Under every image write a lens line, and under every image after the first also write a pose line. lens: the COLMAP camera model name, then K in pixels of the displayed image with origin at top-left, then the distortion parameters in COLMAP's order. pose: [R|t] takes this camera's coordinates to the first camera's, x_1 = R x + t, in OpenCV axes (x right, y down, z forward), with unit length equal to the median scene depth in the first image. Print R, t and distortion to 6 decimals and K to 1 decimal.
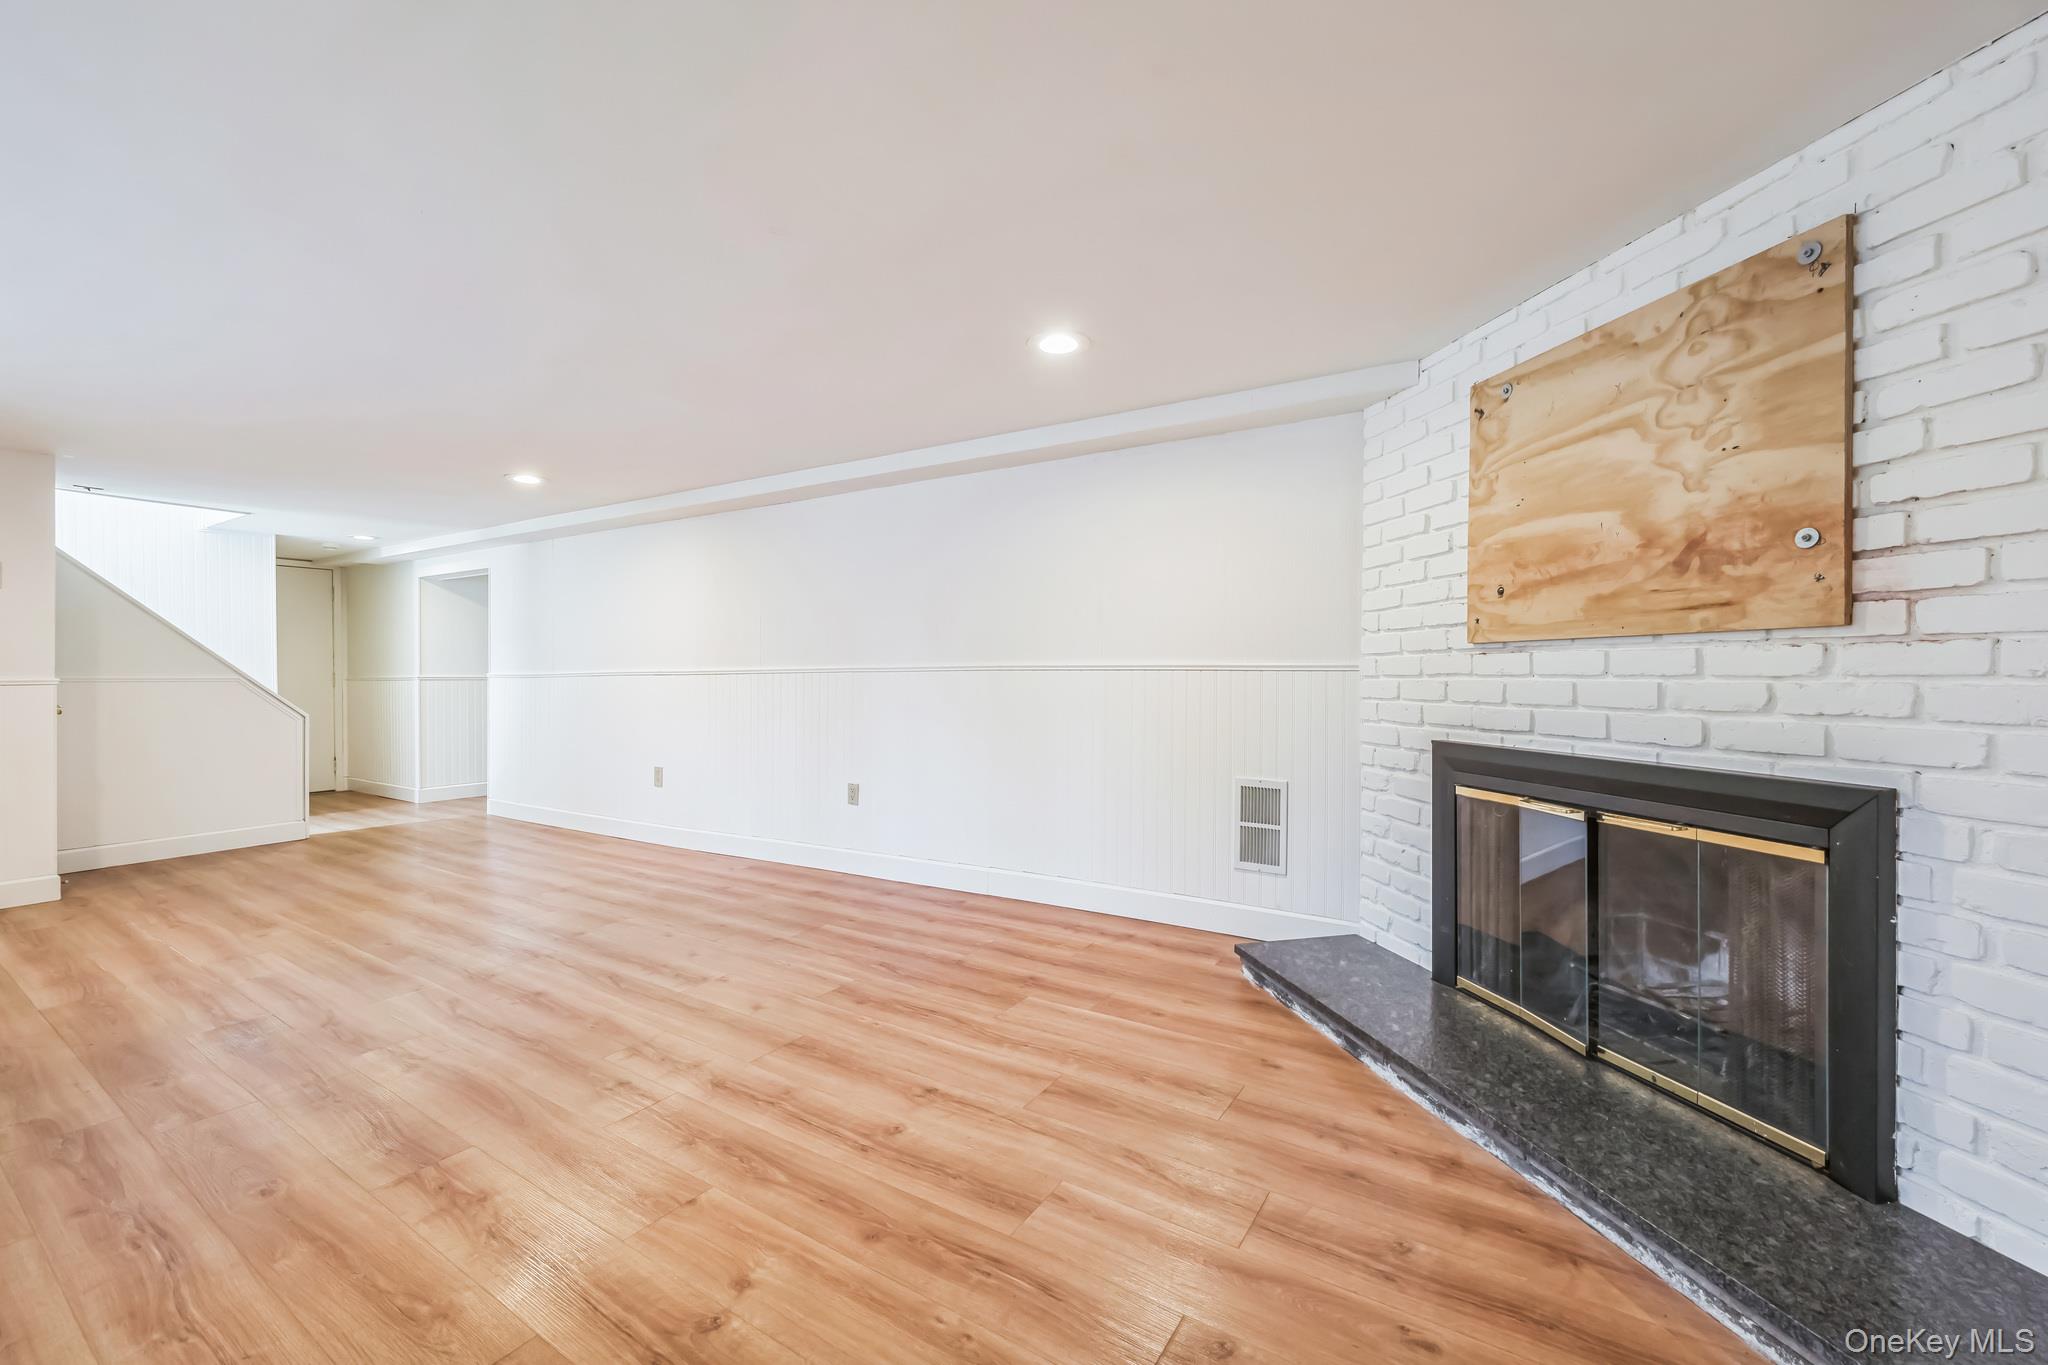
lens RADIAL K [[821.2, 0, 1039.4], [0, 821.2, 688.3], [0, 0, 1]] dist [-0.003488, -0.000570]
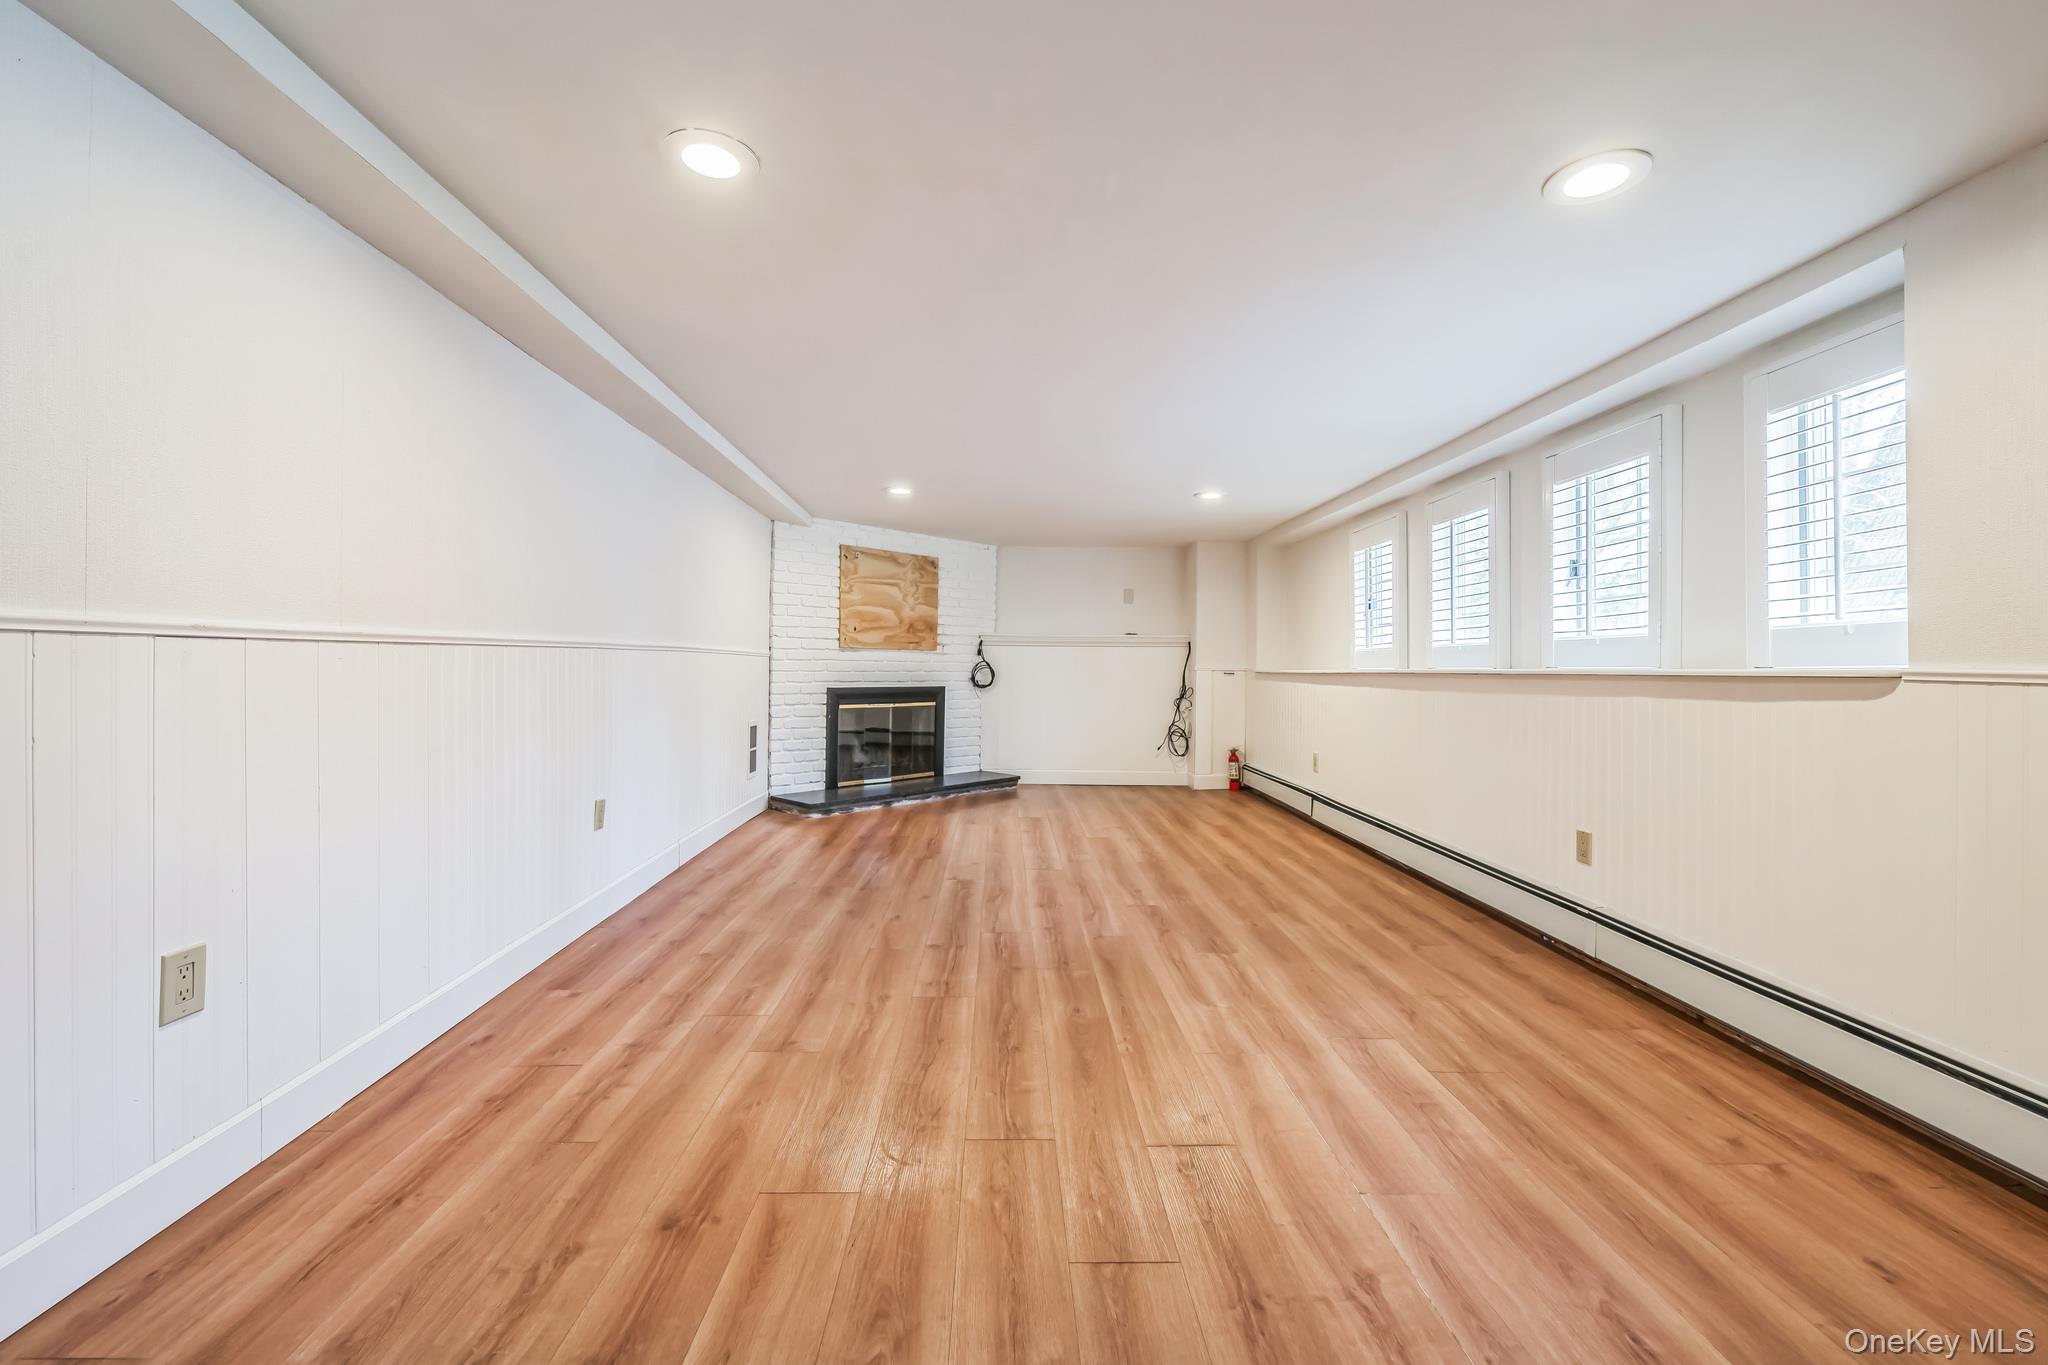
lens RADIAL K [[821.2, 0, 1030.2], [0, 821.2, 667.5], [0, 0, 1]] dist [-0.003488, -0.000570]
pose [[-0.570833, 0.000779, 0.821066, -2.334553], [0.009651, 0.999937, 0.005760, -0.002595], [-0.821010, 0.011212, -0.570804, 2.463766]]
